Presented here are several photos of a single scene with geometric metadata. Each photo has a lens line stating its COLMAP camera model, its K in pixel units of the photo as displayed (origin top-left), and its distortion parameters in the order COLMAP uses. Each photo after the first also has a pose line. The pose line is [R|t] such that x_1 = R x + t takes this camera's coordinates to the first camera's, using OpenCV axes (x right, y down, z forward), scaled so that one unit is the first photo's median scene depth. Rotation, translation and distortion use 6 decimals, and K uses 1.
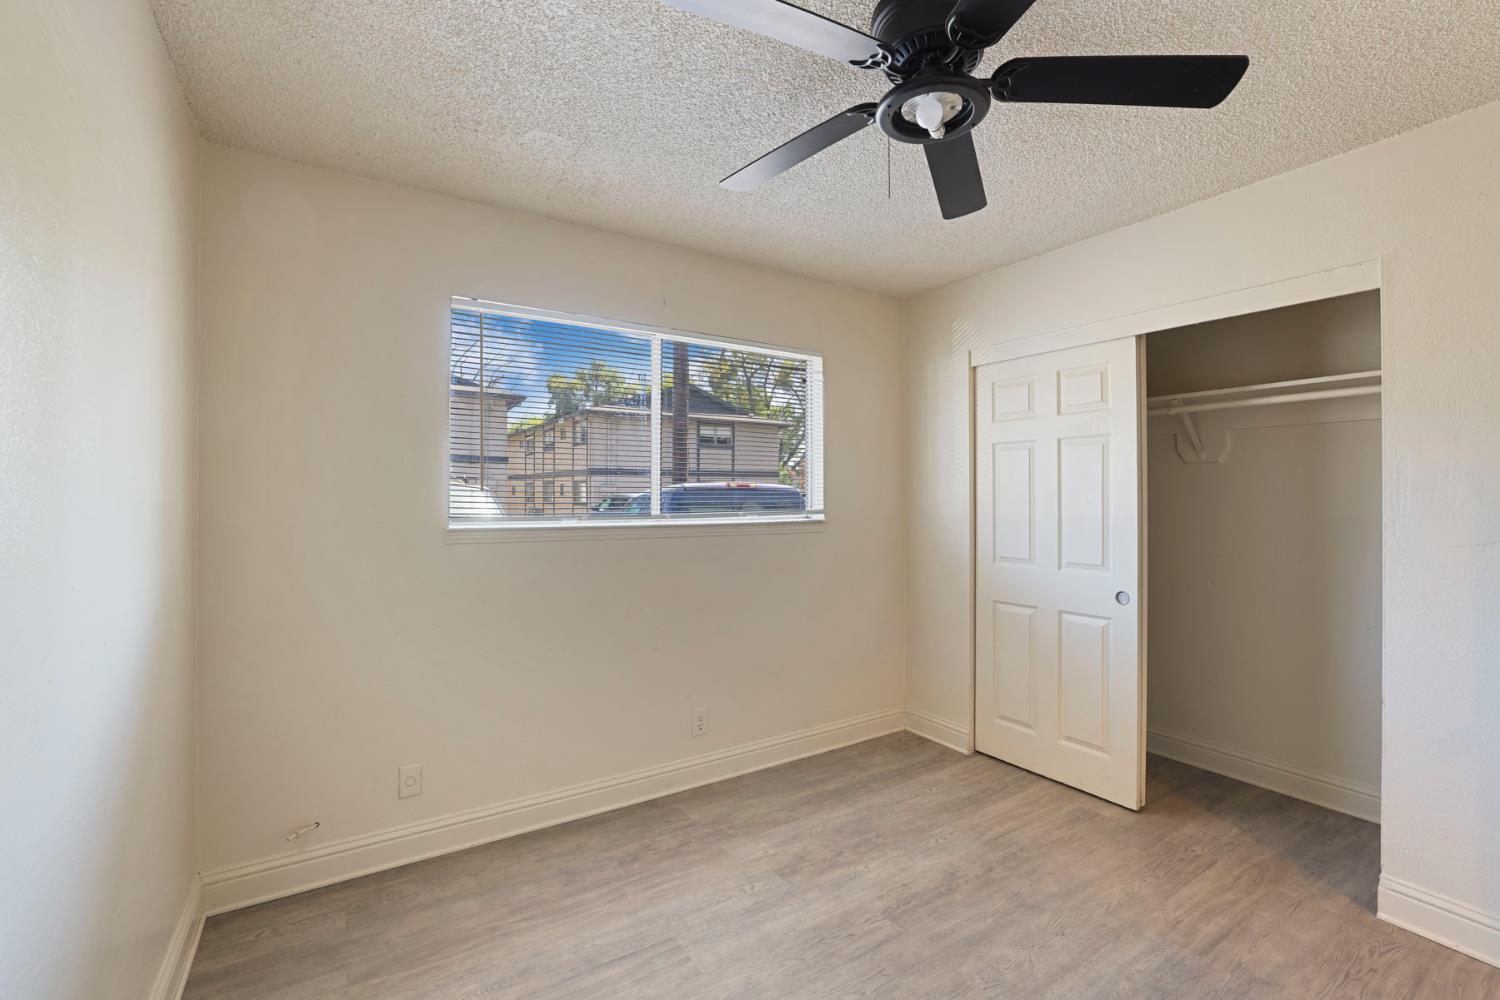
lens RADIAL K [[643.0, 0, 744.4], [0, 643.0, 494.8], [0, 0, 1]] dist [-0.048492, 0.016218]
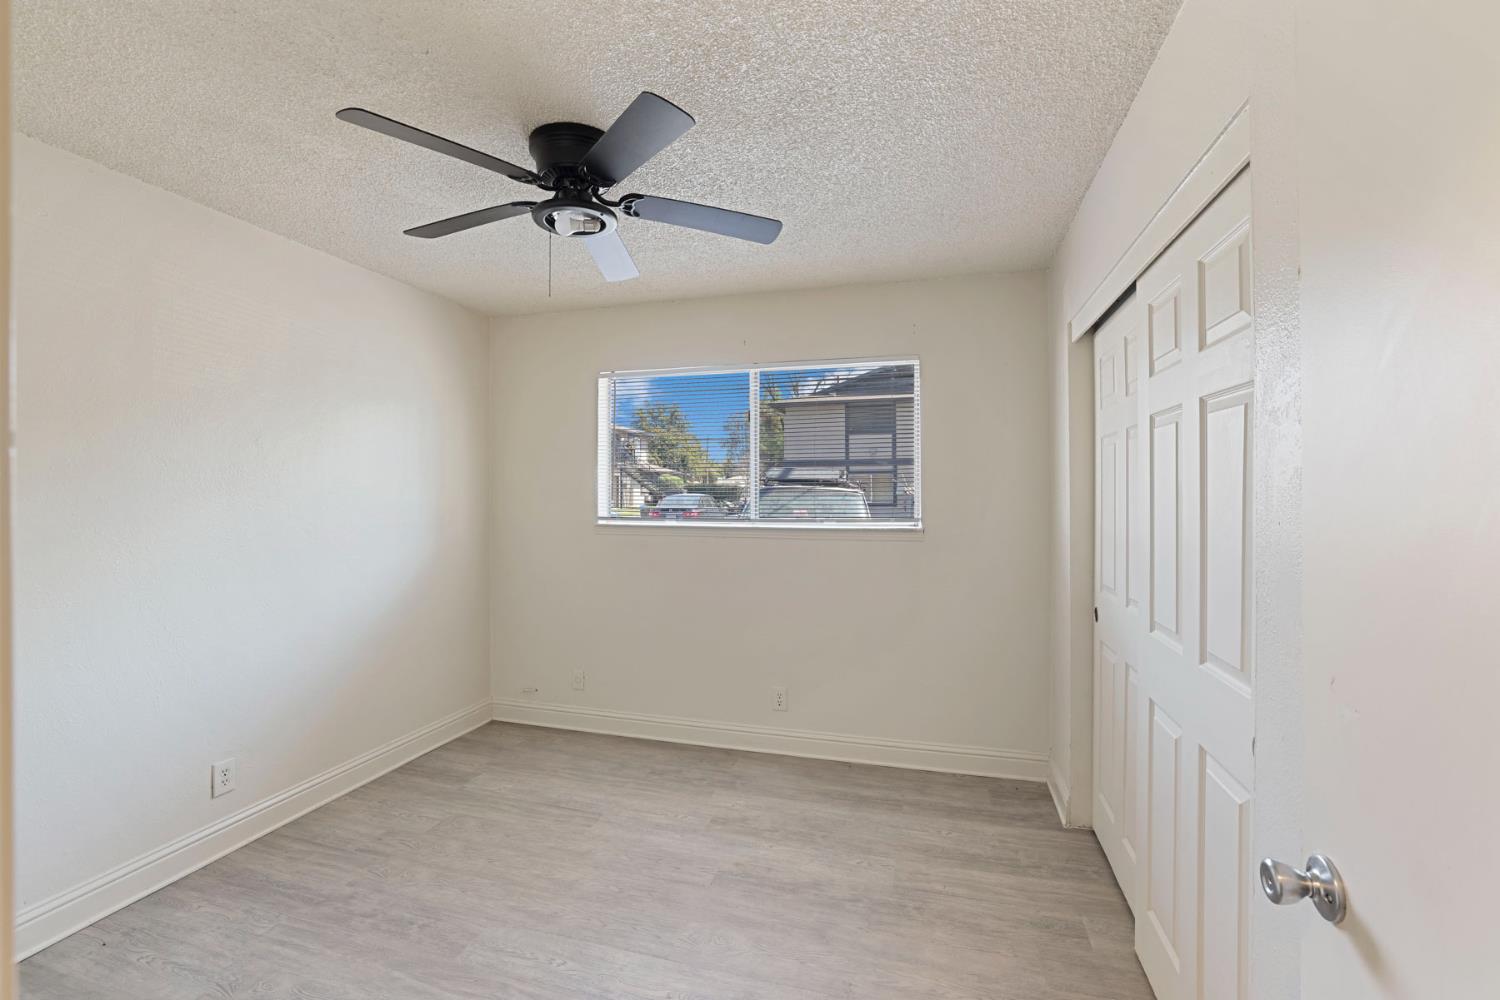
lens RADIAL K [[643.0, 0, 744.4], [0, 643.0, 494.8], [0, 0, 1]] dist [-0.048492, 0.016218]
pose [[0.656493, -0.003535, -0.754324, 0.876191], [0.002301, 0.999994, -0.002684, -0.012623], [0.754329, 0.000026, 0.656497, 0.219927]]
